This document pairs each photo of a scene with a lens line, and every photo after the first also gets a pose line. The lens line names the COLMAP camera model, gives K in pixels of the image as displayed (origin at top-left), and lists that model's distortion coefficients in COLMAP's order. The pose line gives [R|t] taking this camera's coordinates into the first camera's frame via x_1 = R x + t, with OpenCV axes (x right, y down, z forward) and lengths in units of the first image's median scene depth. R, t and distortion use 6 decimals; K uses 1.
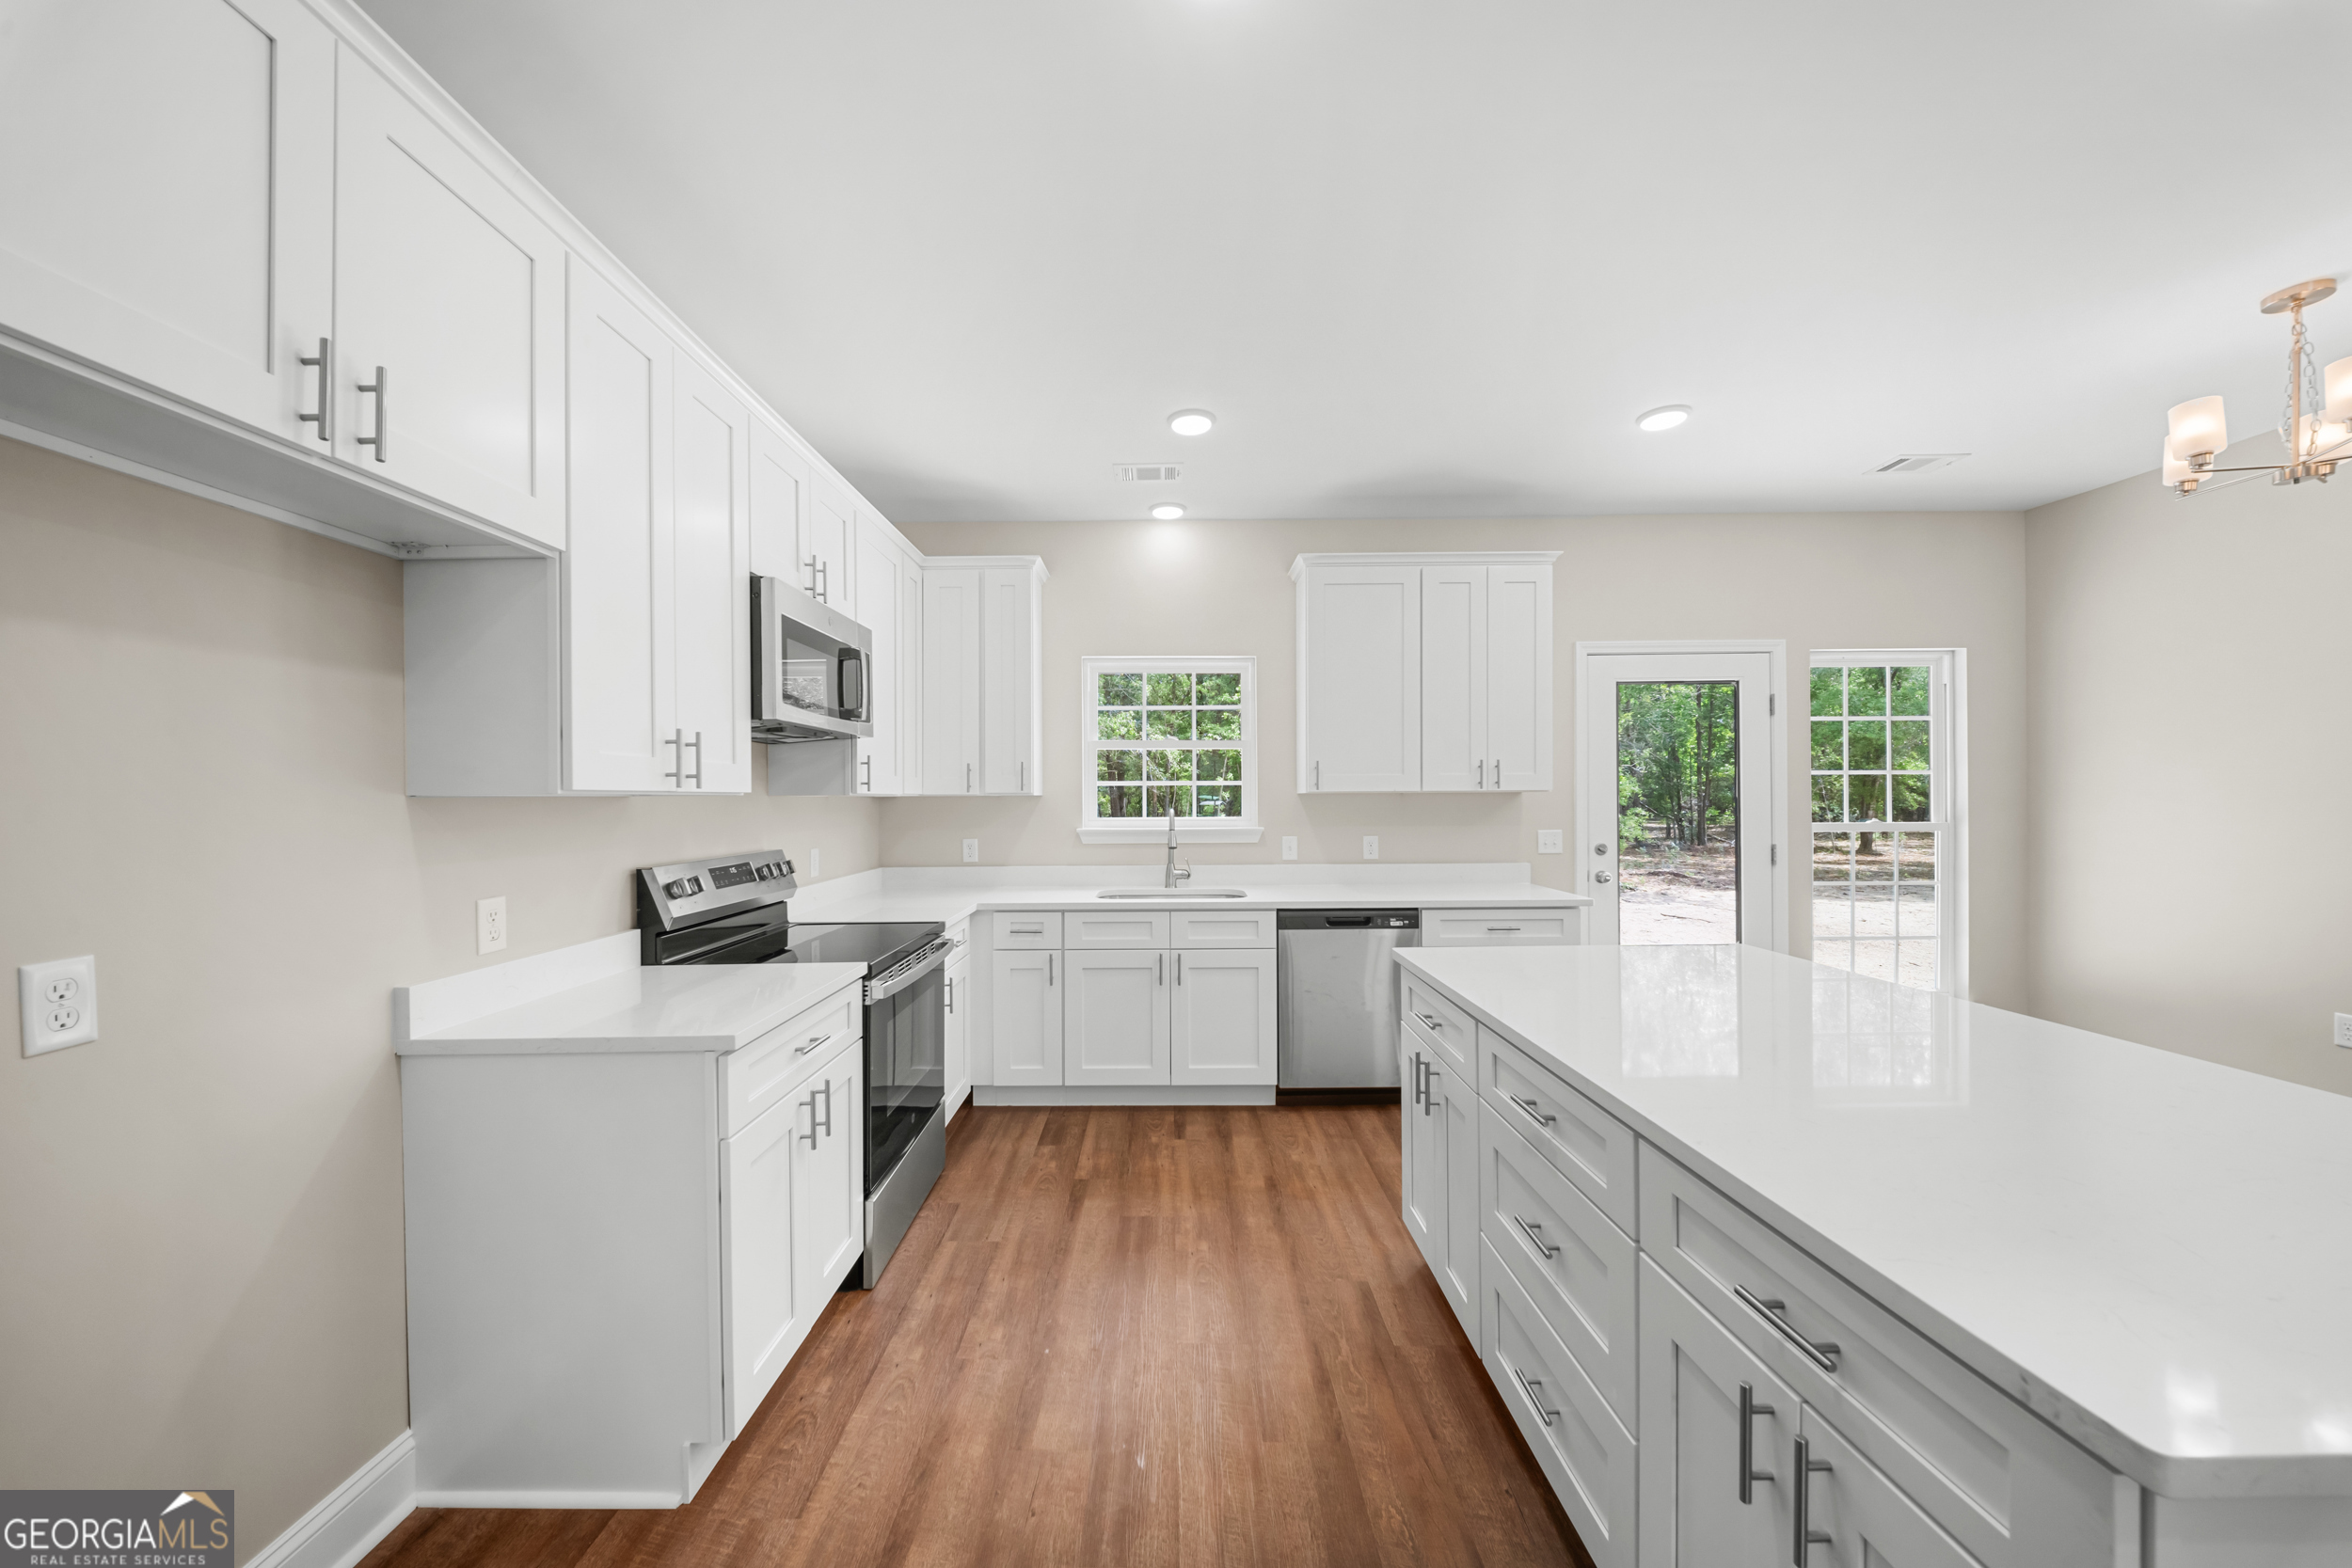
lens RADIAL K [[829.2, 0, 1183.9], [0, 829.2, 789.9], [0, 0, 1]] dist [-0.000172, -0.000208]
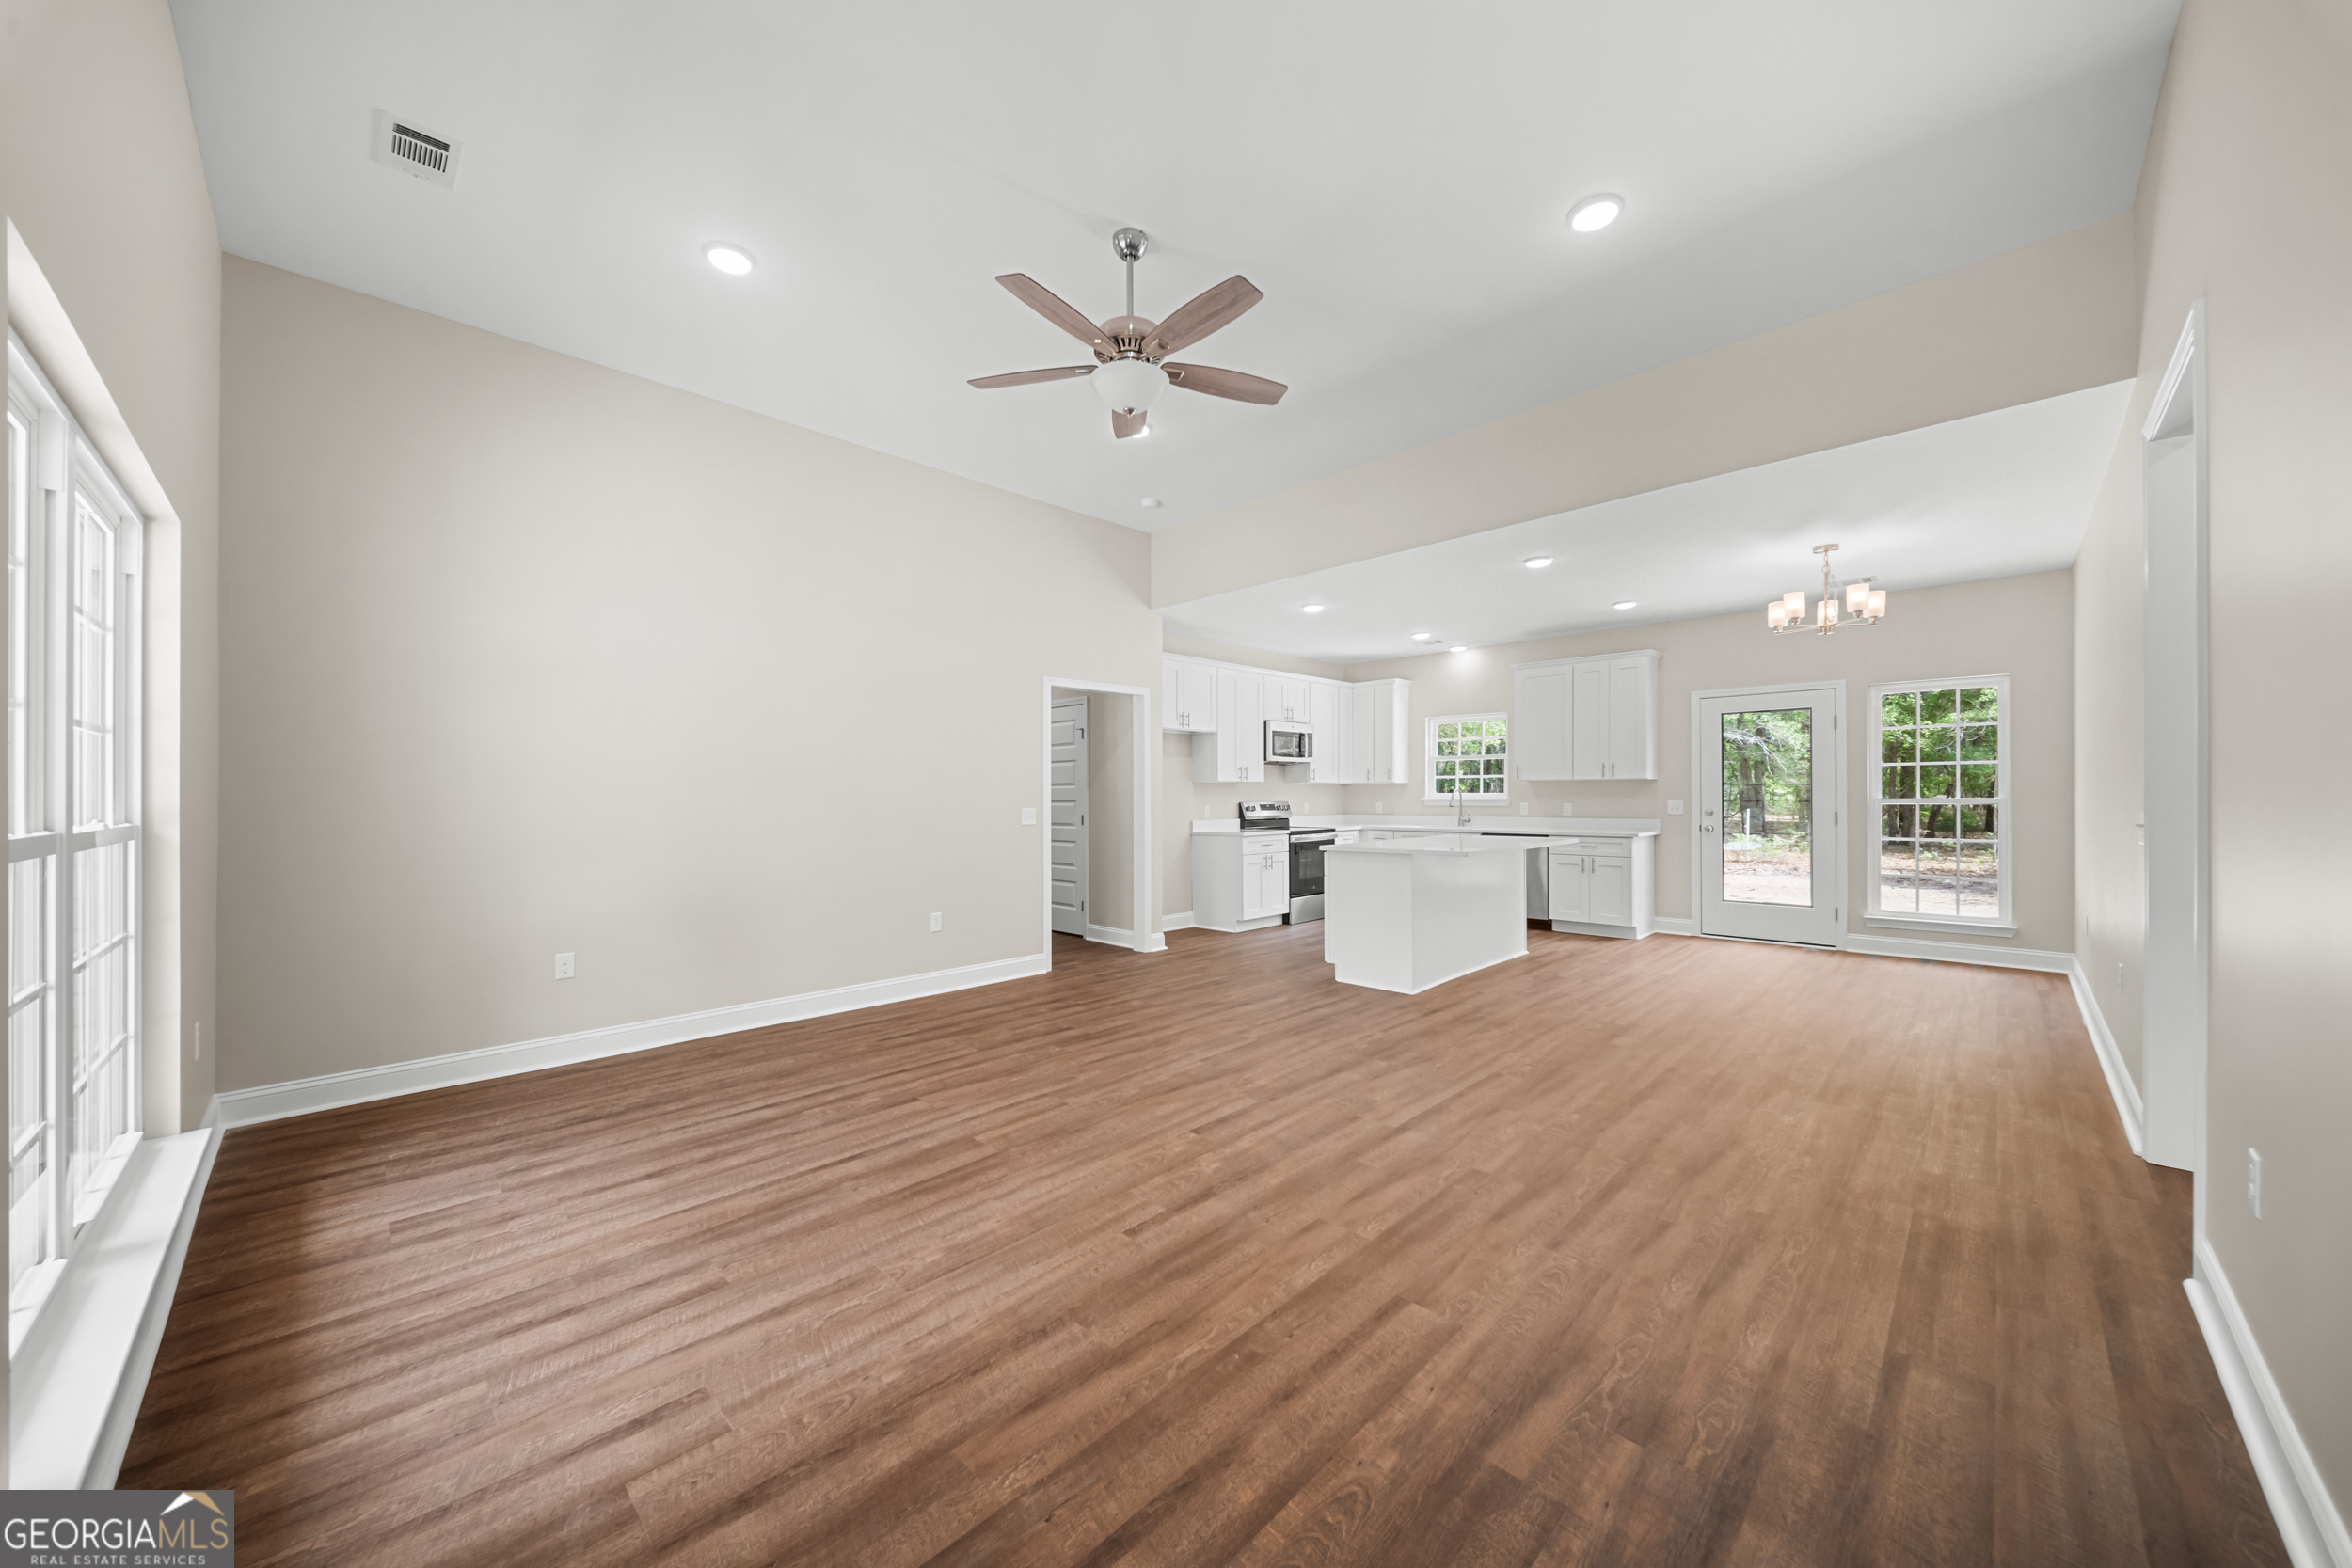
lens RADIAL K [[829.2, 0, 1183.9], [0, 829.2, 789.9], [0, 0, 1]] dist [-0.000172, -0.000208]
pose [[0.716132, 0.000909, -0.697964, 0.994825], [0.006171, 0.999952, 0.007634, 0.005878], [0.697938, -0.009774, 0.716092, -1.035059]]
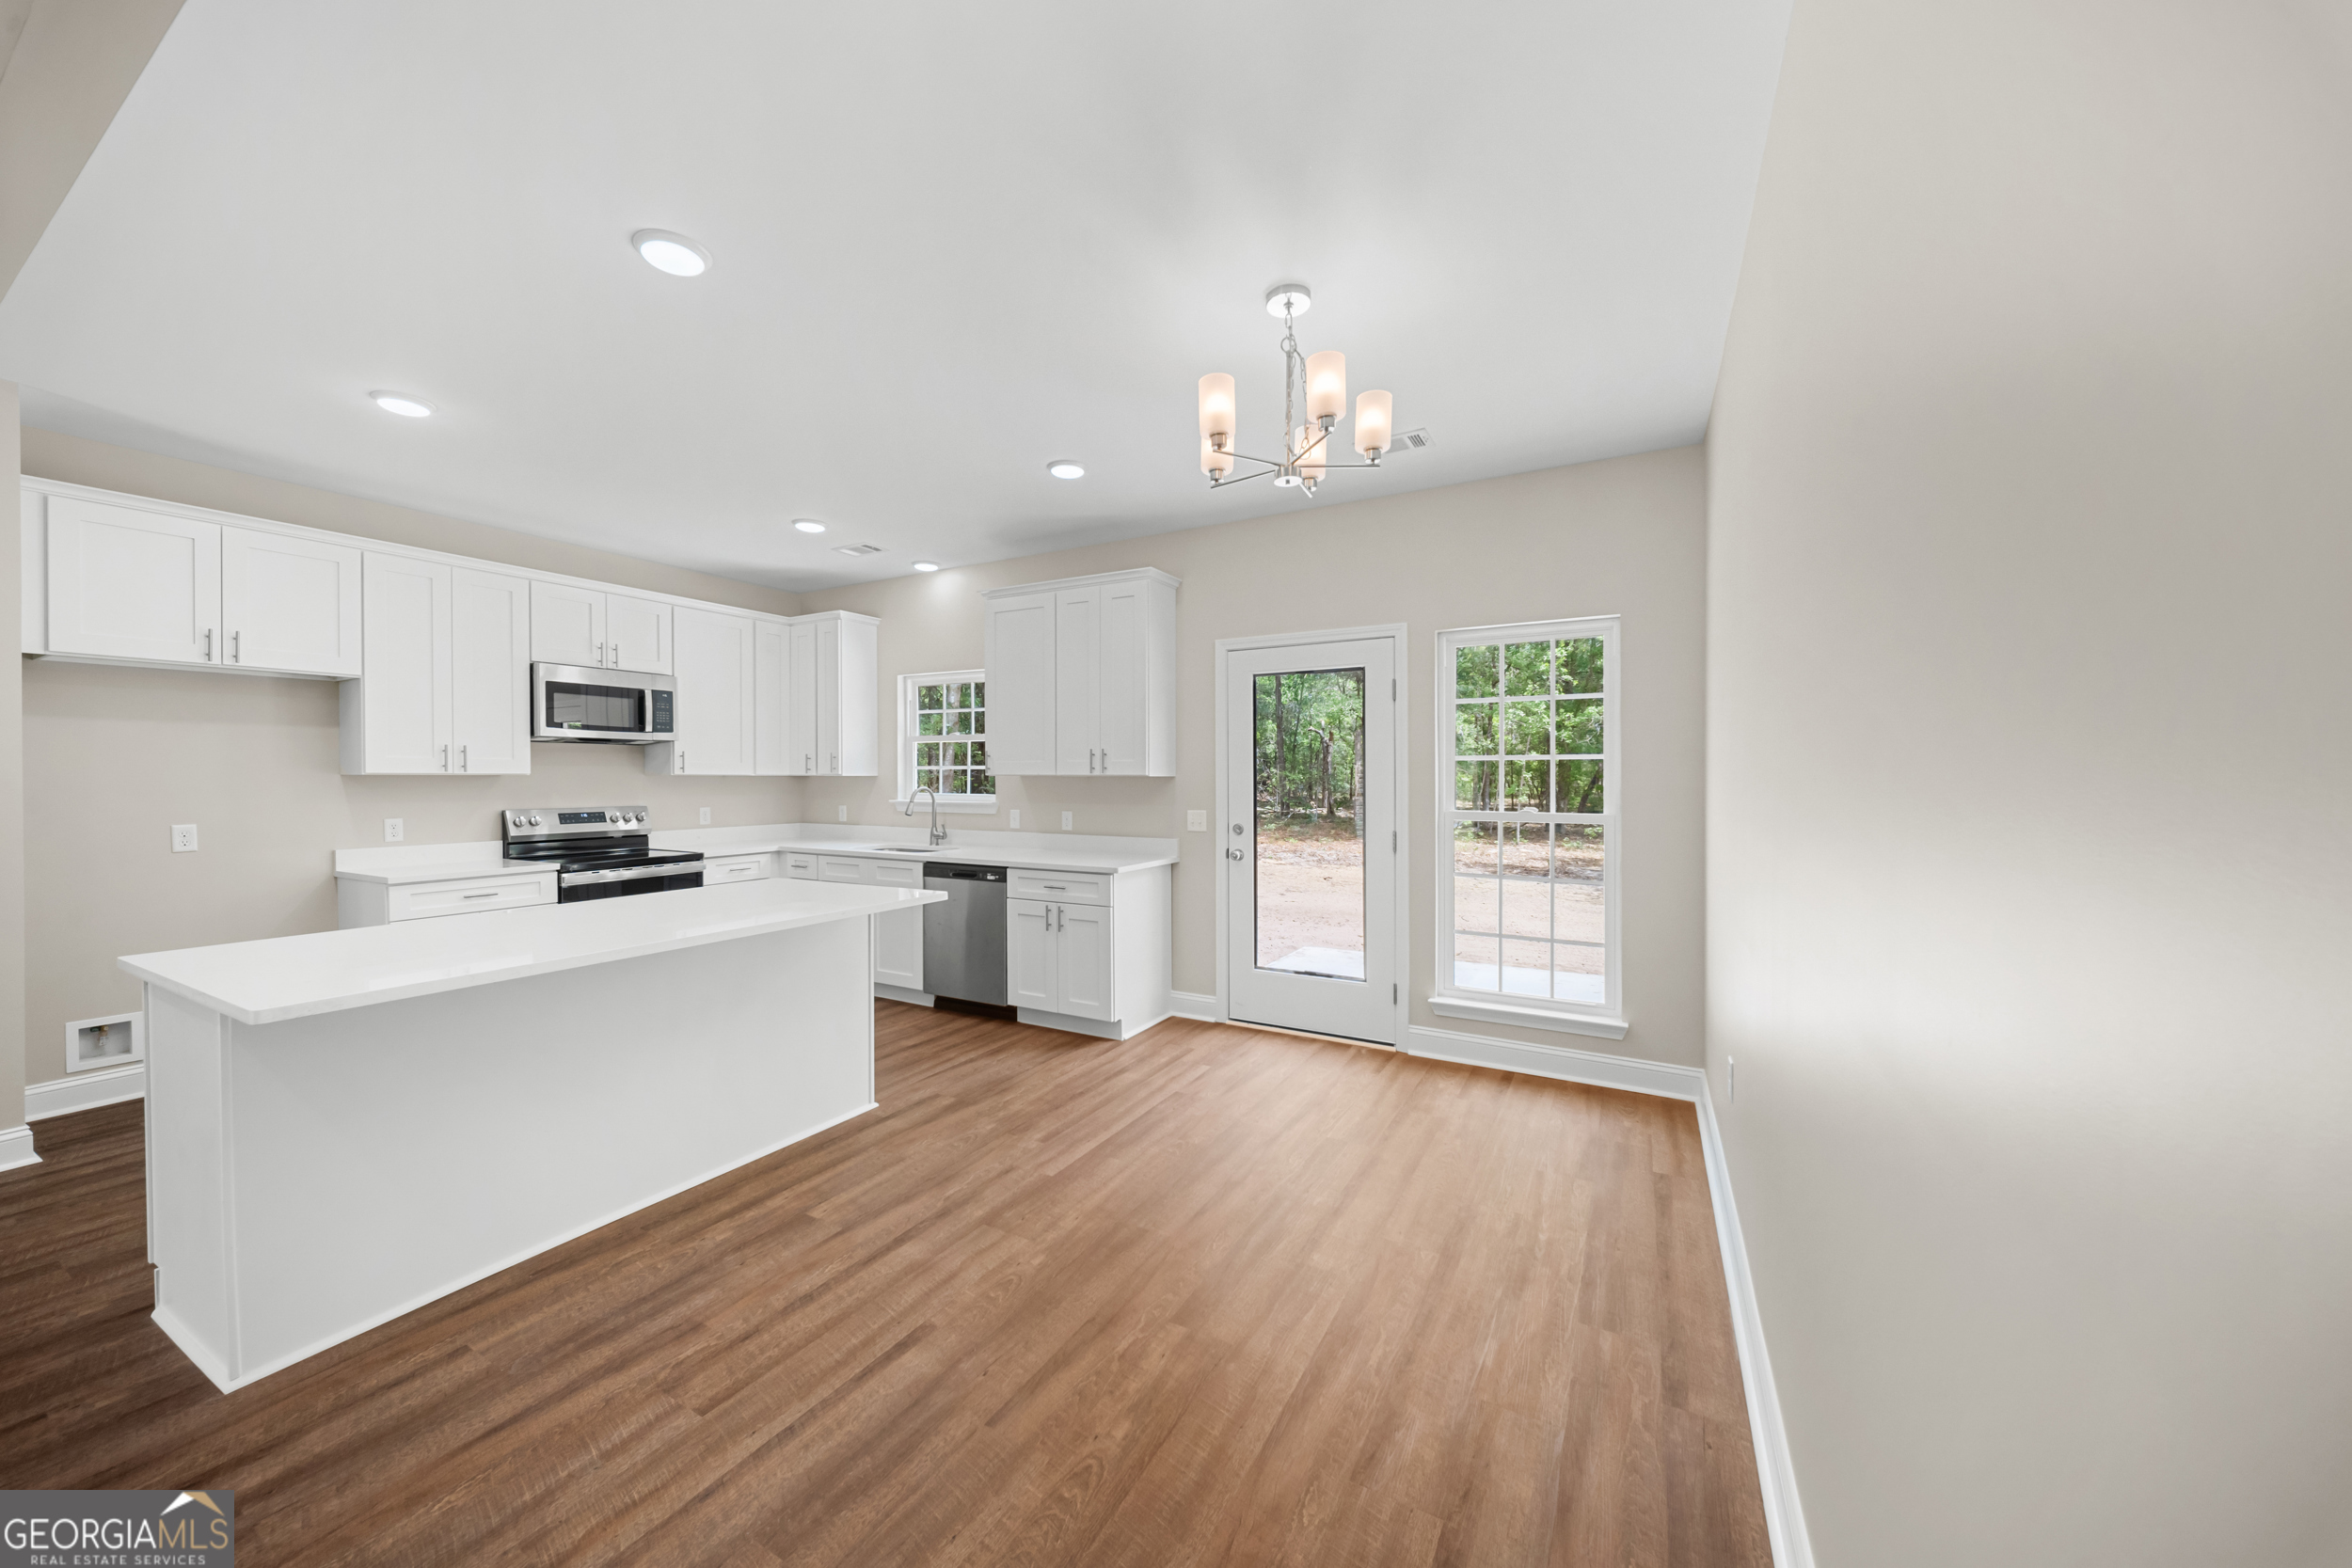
lens RADIAL K [[817.9, 0, 1169.2], [0, 817.9, 775.3], [0, 0, 1]] dist [-0.010579, -0.000404]
pose [[0.880491, 0.007887, -0.473998, 1.005691], [-0.004089, 0.999951, 0.009044, -0.009561], [0.474046, -0.006025, 0.880480, 0.013779]]
